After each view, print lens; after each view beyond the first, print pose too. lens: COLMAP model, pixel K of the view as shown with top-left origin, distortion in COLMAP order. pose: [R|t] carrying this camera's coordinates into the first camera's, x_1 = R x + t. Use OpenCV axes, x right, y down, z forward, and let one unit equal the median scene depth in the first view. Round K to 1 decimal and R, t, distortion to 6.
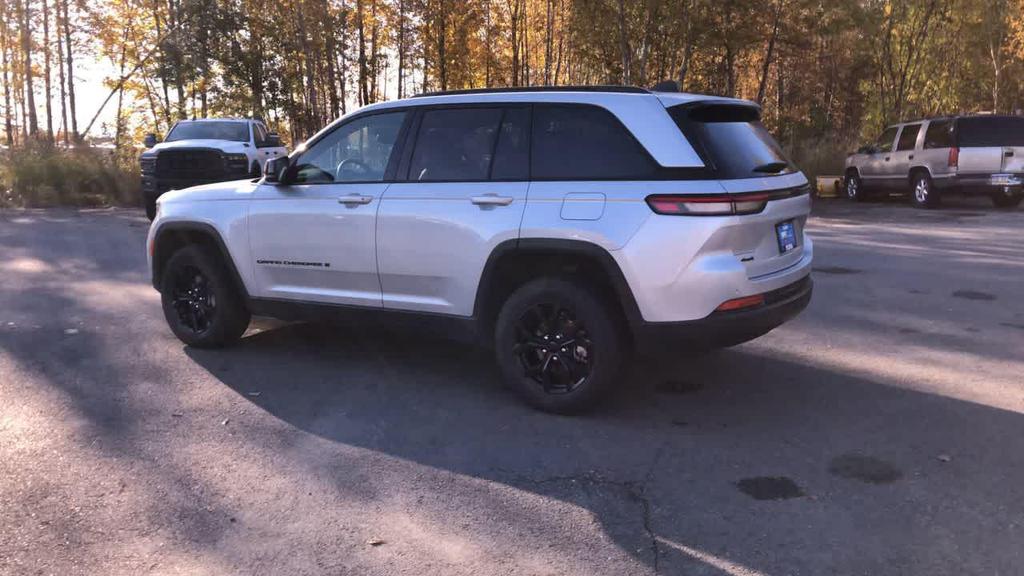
lens RADIAL K [[843.3, 0, 509.3], [0, 843.3, 286.7], [0, 0, 1]] dist [0.053627, -0.079497]
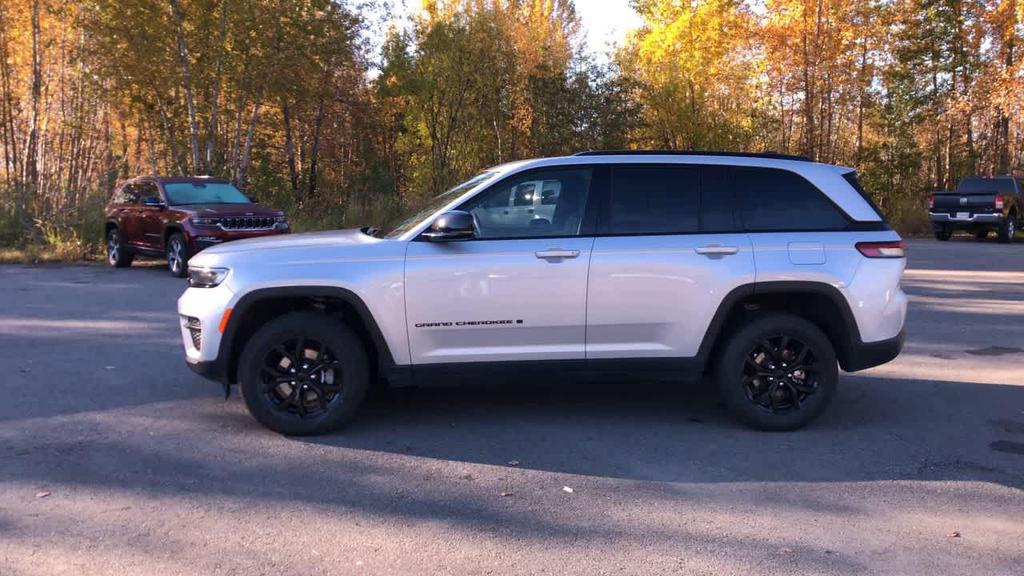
lens RADIAL K [[843.3, 0, 509.3], [0, 843.3, 286.7], [0, 0, 1]] dist [0.053627, -0.079497]
pose [[0.807083, -0.048987, 0.588402, -0.969563], [0.083965, 0.995947, -0.032254, -0.043386], [-0.584437, 0.075437, 0.807925, 0.266503]]
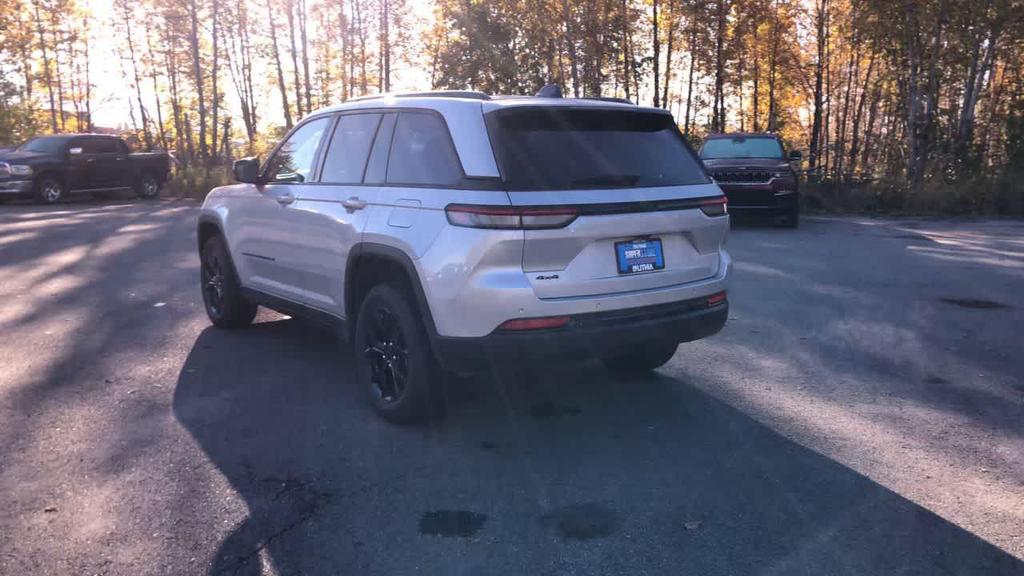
lens RADIAL K [[843.3, 0, 509.3], [0, 843.3, 286.7], [0, 0, 1]] dist [0.053627, -0.079497]
pose [[0.938453, 0.068751, -0.338495, 0.529606], [-0.069392, 0.997537, 0.010223, -0.027724], [0.338365, 0.013895, 0.940913, 0.111633]]
